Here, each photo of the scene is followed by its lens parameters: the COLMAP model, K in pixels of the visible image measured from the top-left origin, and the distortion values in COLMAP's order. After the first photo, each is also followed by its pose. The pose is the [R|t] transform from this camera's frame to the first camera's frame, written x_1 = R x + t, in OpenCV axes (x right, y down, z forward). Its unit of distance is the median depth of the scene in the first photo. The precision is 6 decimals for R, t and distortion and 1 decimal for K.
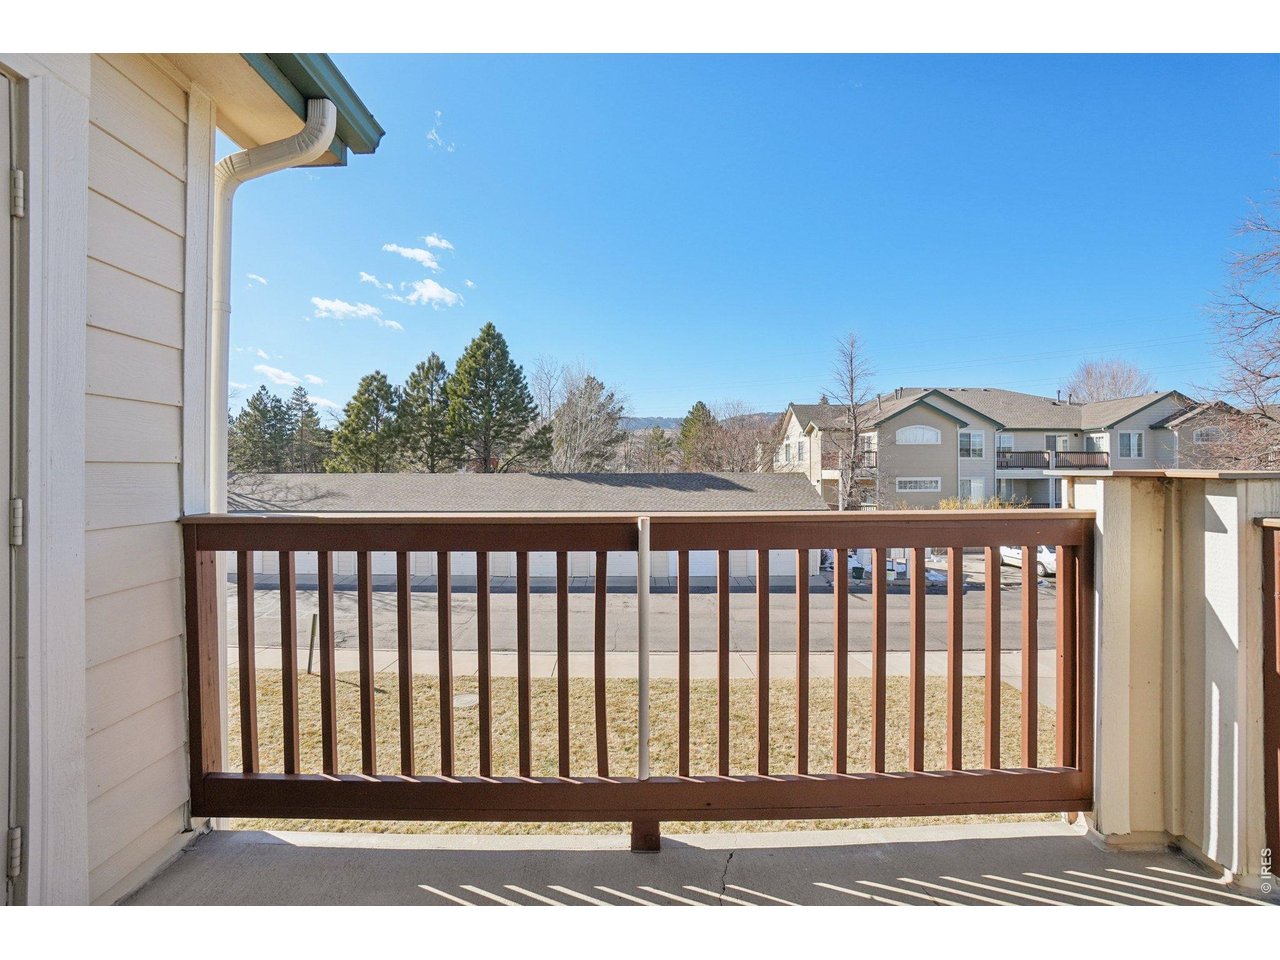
lens RADIAL K [[574.6, 0, 634.2], [0, 574.6, 469.6], [0, 0, 1]] dist [-0.058815, 0.022179]
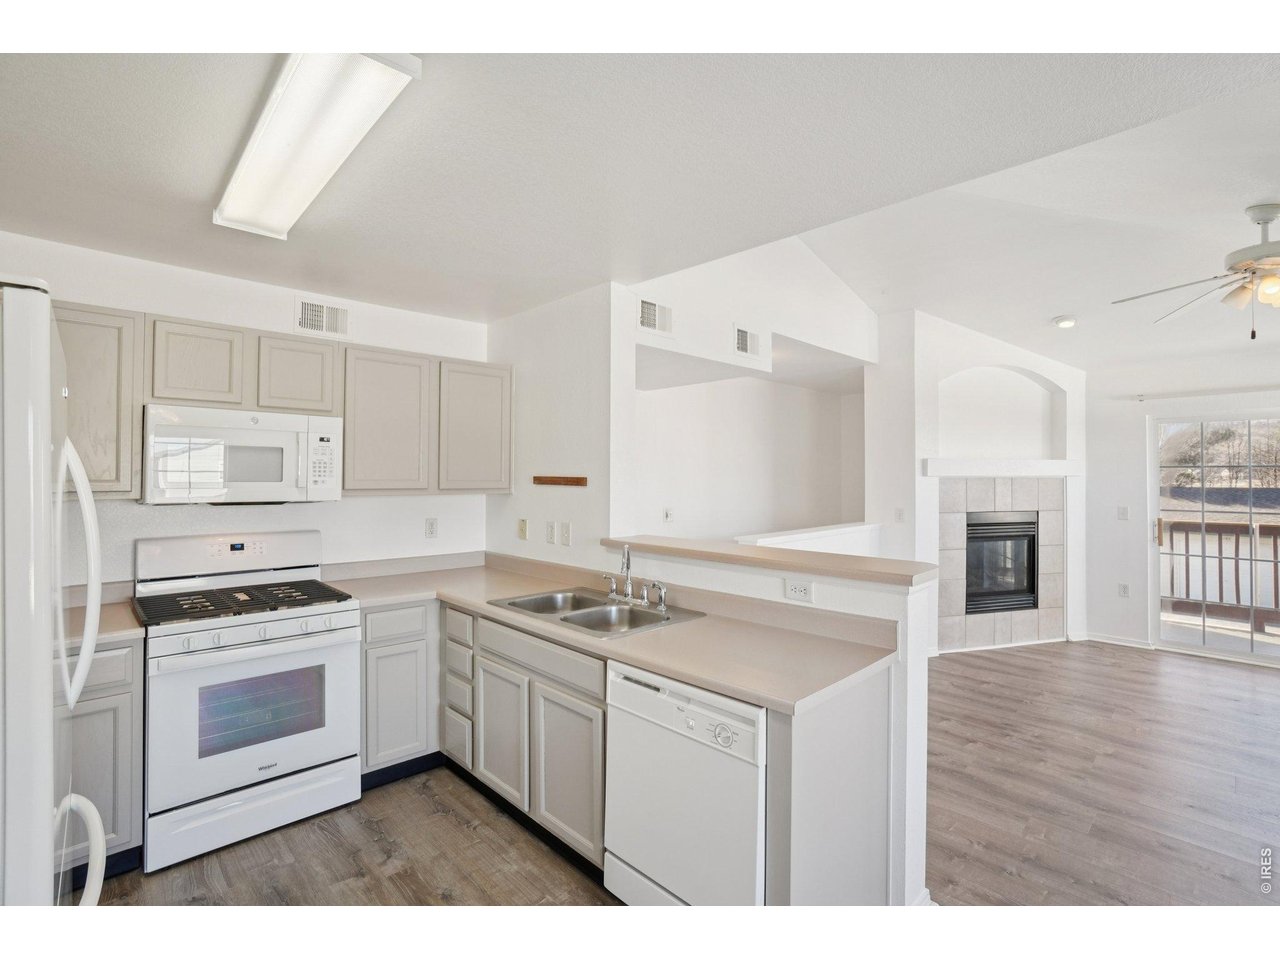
lens RADIAL K [[601.5, 0, 639.0], [0, 601.5, 467.7], [0, 0, 1]] dist [-0.058396, 0.024351]
pose [[0.696563, -0.010079, -0.717425, -0.002629], [0.002899, 0.999933, -0.011233, -0.011317], [0.717490, 0.005744, 0.696545, -0.205910]]
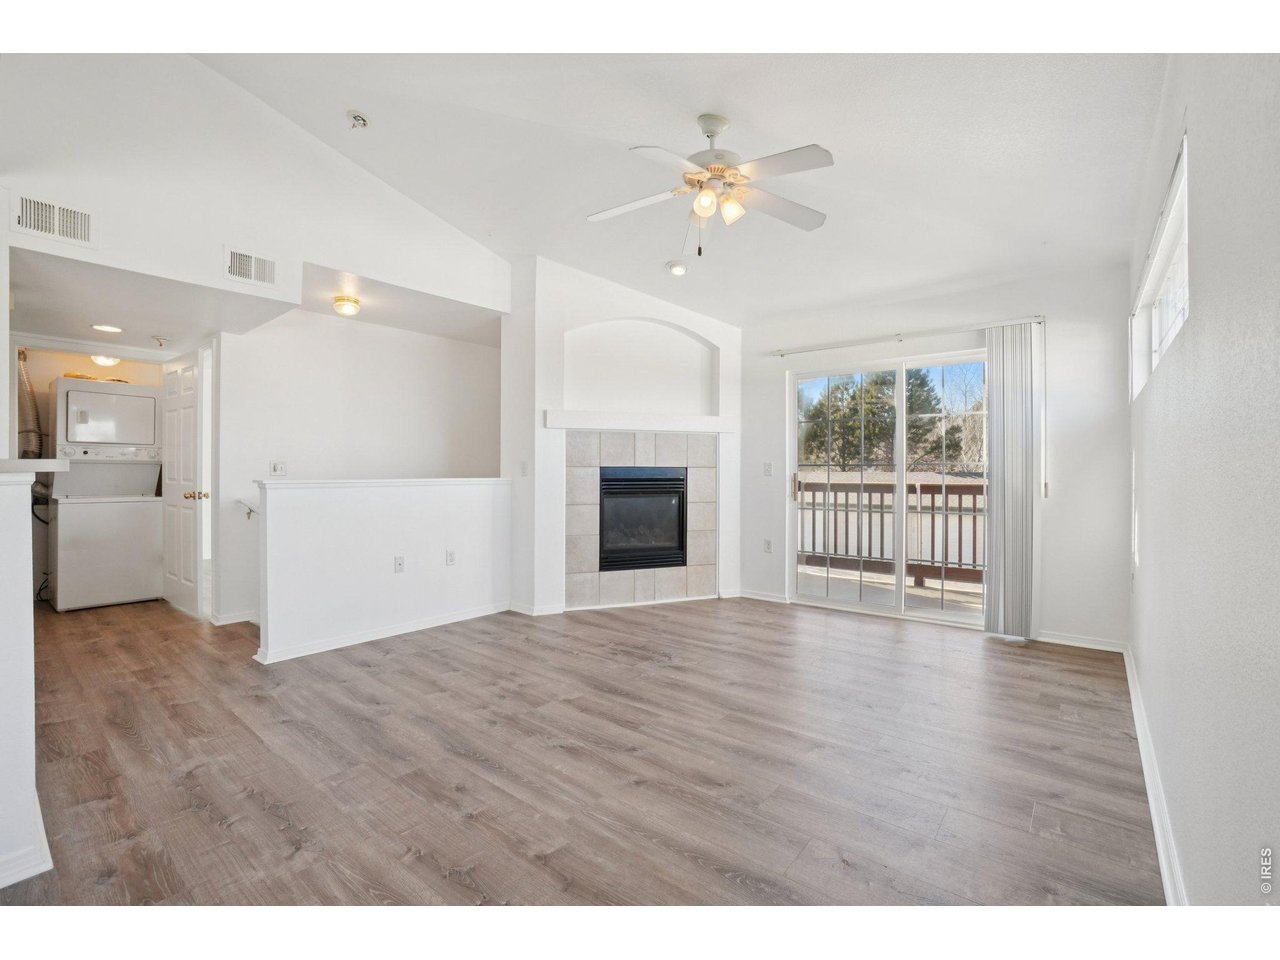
lens RADIAL K [[574.6, 0, 634.2], [0, 574.6, 469.6], [0, 0, 1]] dist [-0.058815, 0.022179]
pose [[0.771865, -0.001449, -0.635785, 0.046511], [0.002471, 0.999997, 0.000722, -0.000359], [0.635782, -0.002128, 0.771866, -0.143728]]
